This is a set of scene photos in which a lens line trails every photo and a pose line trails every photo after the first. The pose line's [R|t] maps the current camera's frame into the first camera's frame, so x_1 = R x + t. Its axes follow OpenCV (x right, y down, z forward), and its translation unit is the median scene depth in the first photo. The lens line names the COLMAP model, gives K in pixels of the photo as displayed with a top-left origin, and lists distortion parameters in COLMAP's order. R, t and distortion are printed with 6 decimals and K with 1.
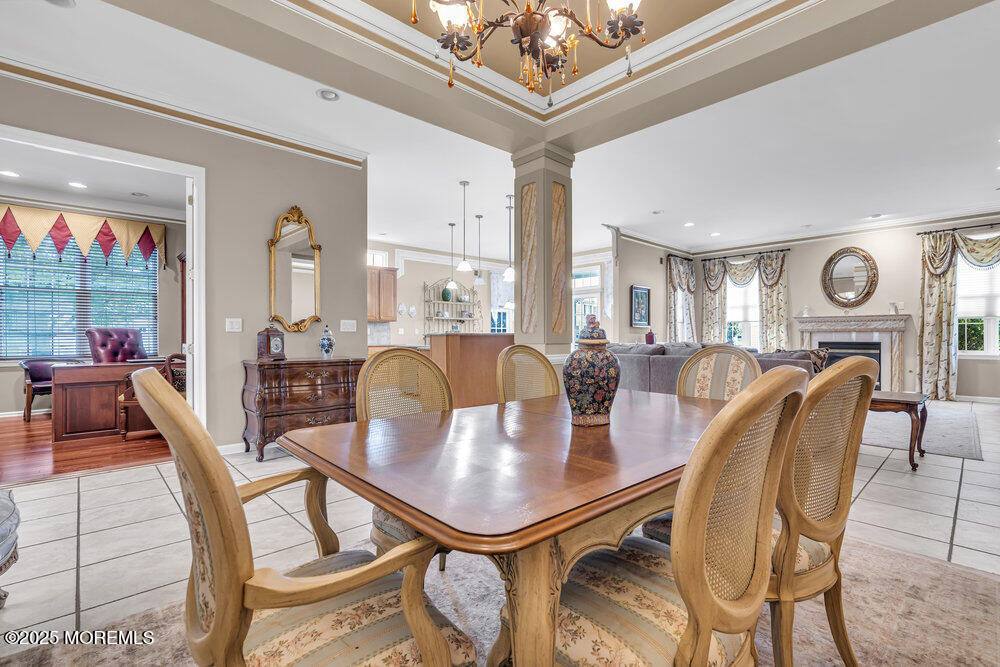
lens RADIAL K [[454.4, 0, 507.8], [0, 454.4, 335.4], [0, 0, 1]] dist [-0.006354, 0.000331]
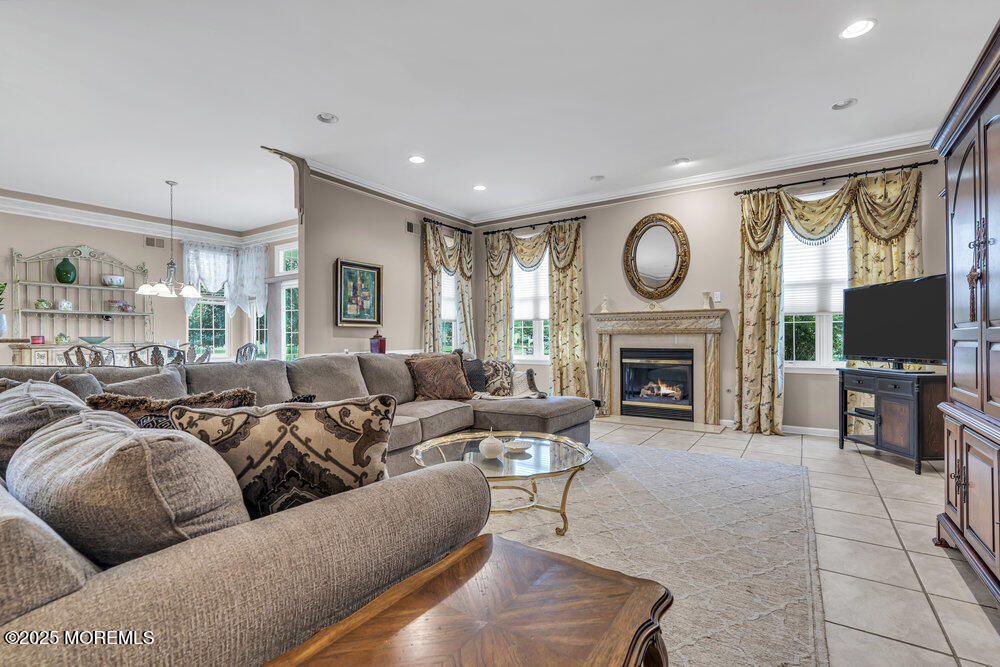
lens RADIAL K [[456.4, 0, 509.6], [0, 456.4, 334.9], [0, 0, 1]] dist [-0.012460, 0.005194]
pose [[0.972955, -0.001879, 0.230988, 0.352904], [0.002762, 0.999990, -0.003496, -0.004583], [-0.230979, 0.004039, 0.972950, 0.347807]]
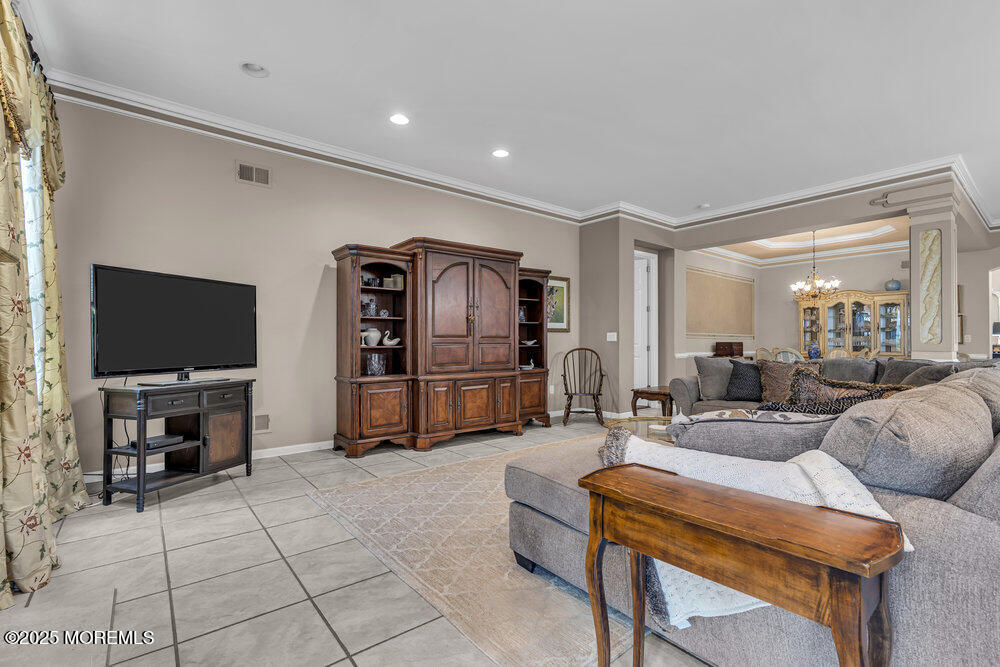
lens RADIAL K [[462.3, 0, 512.2], [0, 462.3, 339.2], [0, 0, 1]] dist [-0.003035, -0.000108]
pose [[-0.997983, -0.000807, 0.063481, 0.530553], [-0.001193, 0.999981, -0.006051, -0.003854], [-0.063474, -0.006115, -0.997965, 1.069878]]
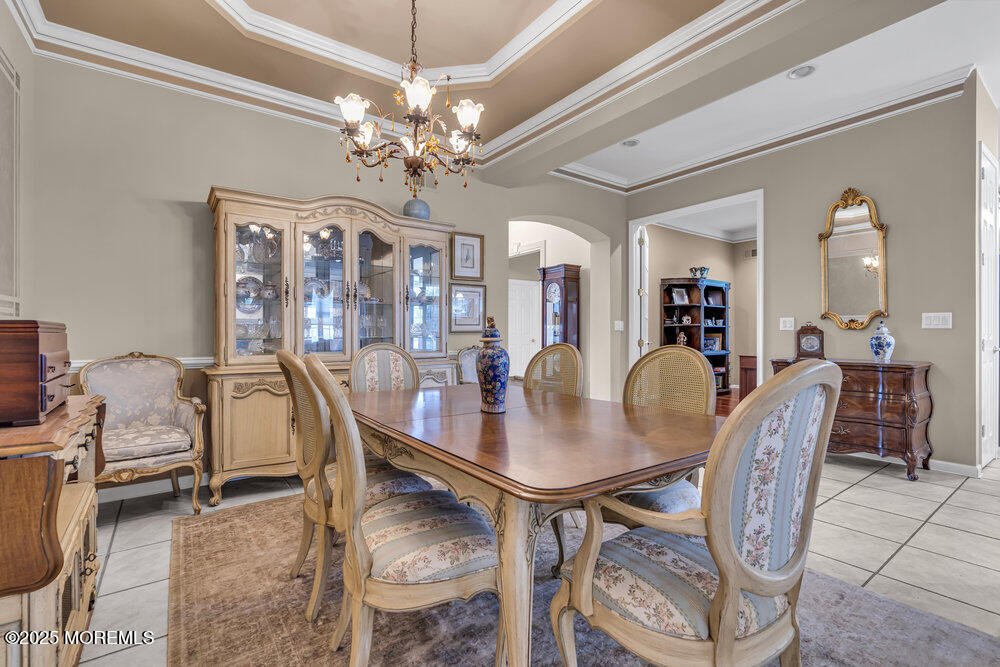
lens RADIAL K [[450.5, 0, 506.8], [0, 450.5, 333.2], [0, 0, 1]] dist [-0.003879, 0.001353]
pose [[-0.117011, 0.002694, -0.993127, 0.243444], [-0.001006, 0.999995, 0.002831, -0.002614], [0.993130, 0.001330, -0.117008, 0.220688]]
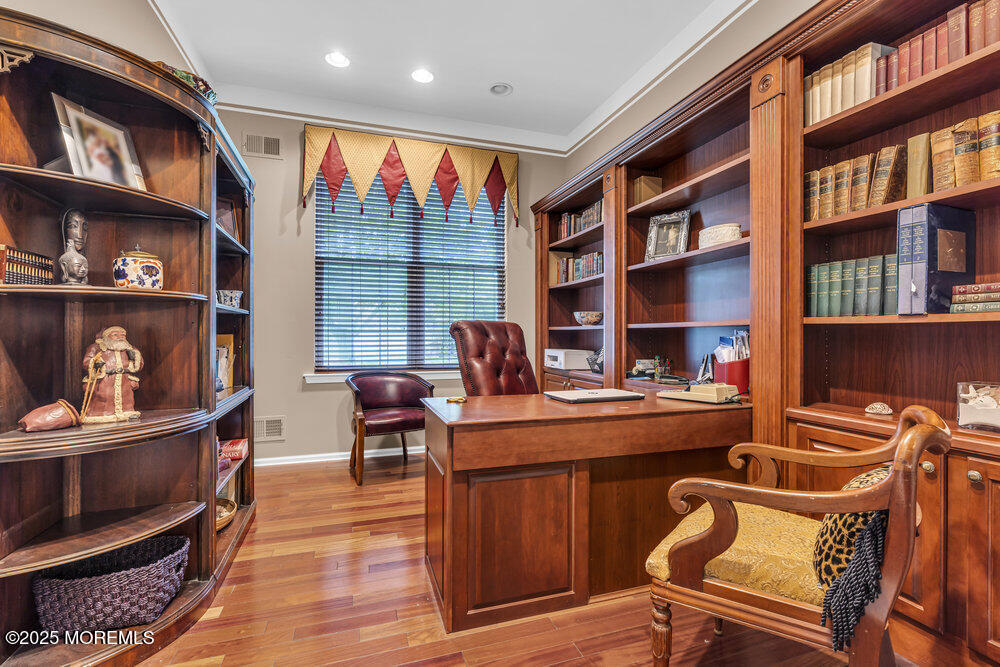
lens RADIAL K [[450.5, 0, 506.8], [0, 450.5, 333.2], [0, 0, 1]] dist [-0.003879, 0.001353]
pose [[0.909939, 0.005195, -0.414710, -0.413073], [-0.006138, 0.999981, -0.000943, -0.001057], [0.414697, 0.003404, 0.909953, 0.350741]]
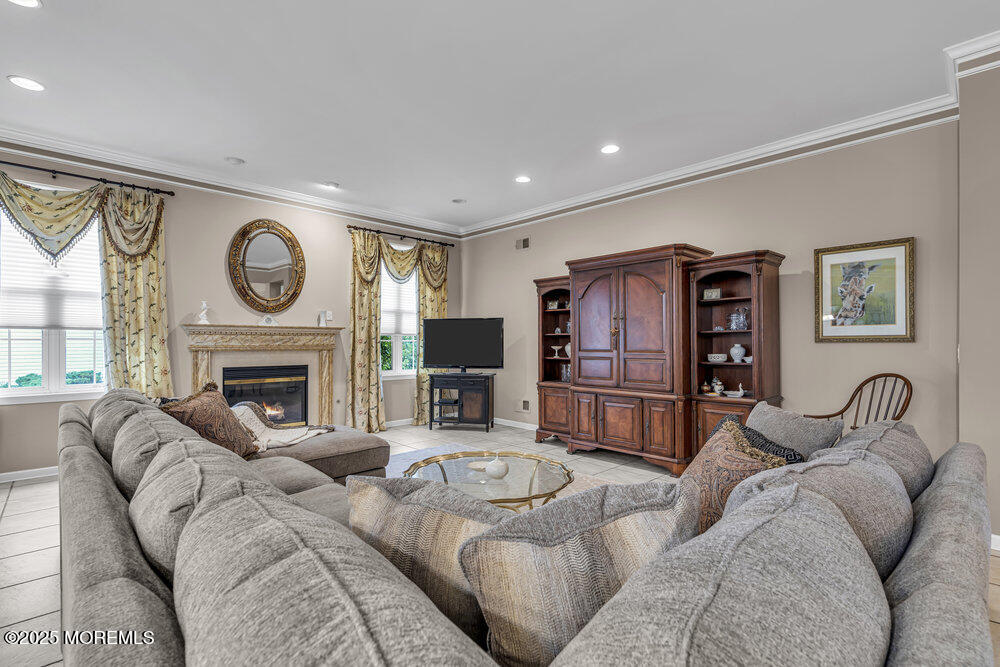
lens RADIAL K [[457.6, 0, 511.2], [0, 457.6, 343.5], [0, 0, 1]] dist [-0.004983, 0.000553]
pose [[-0.026038, -0.001613, 0.999660, 0.087912], [-0.002380, 0.999996, 0.001552, -0.019227], [-0.999658, -0.002339, -0.026041, 0.641170]]
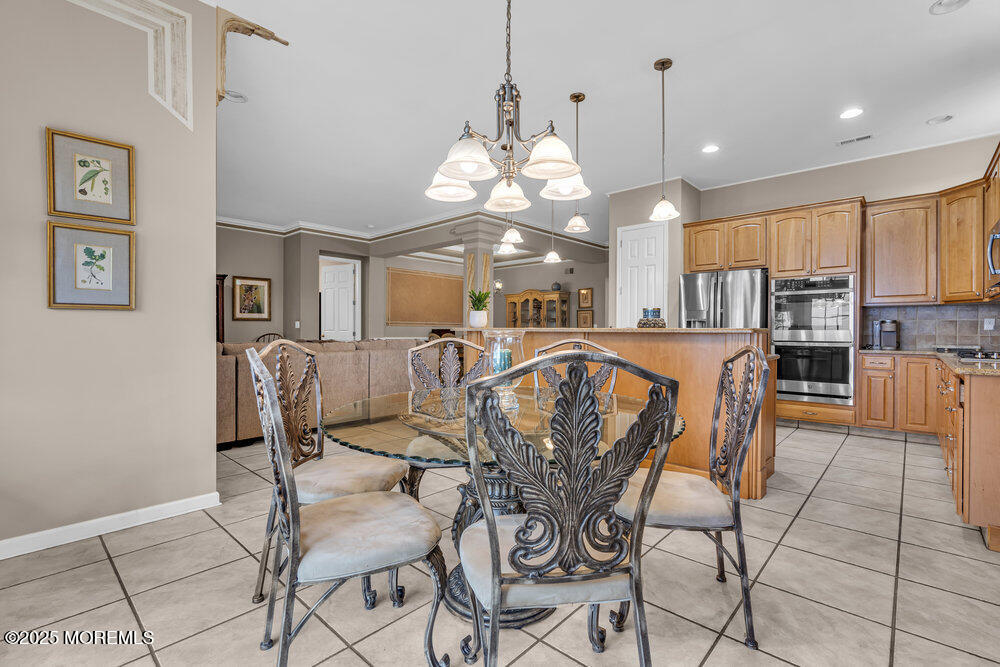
lens RADIAL K [[451.2, 0, 510.3], [0, 451.2, 330.7], [0, 0, 1]] dist [-0.003193, 0.000447]
pose [[-0.996186, -0.001608, -0.087239, 0.047184], [-0.001783, 0.999997, 0.001931, -0.002525], [0.087236, 0.002079, -0.996186, 1.301110]]
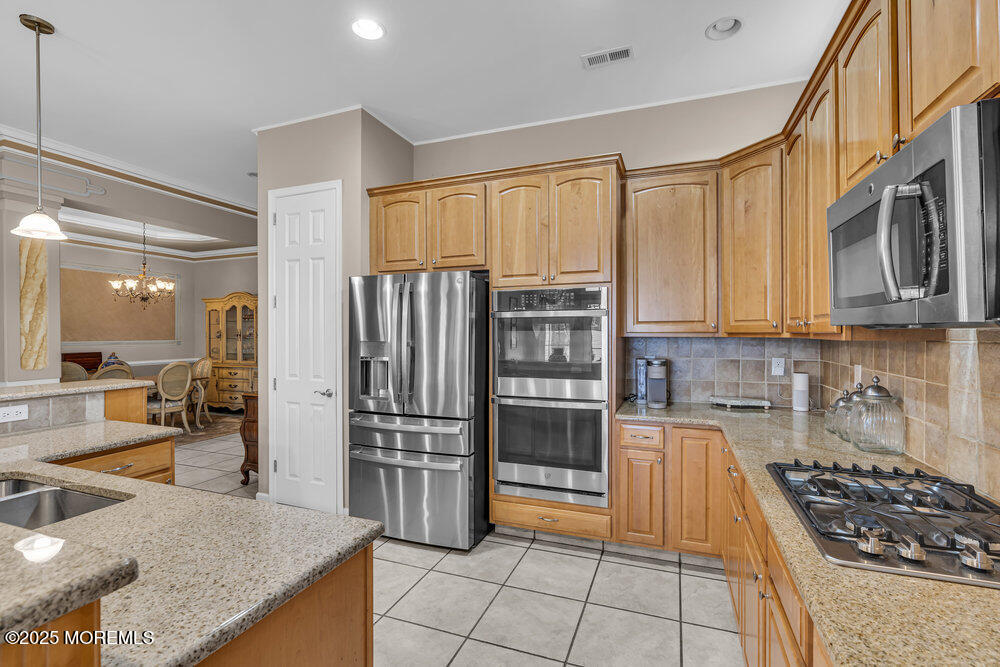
lens RADIAL K [[450.5, 0, 506.8], [0, 450.5, 333.2], [0, 0, 1]] dist [-0.003879, 0.001353]
pose [[-0.897641, 0.005563, -0.440691, -0.201775], [0.004502, 0.999984, 0.003453, -0.037101], [0.440703, 0.001116, -0.897652, 1.057155]]
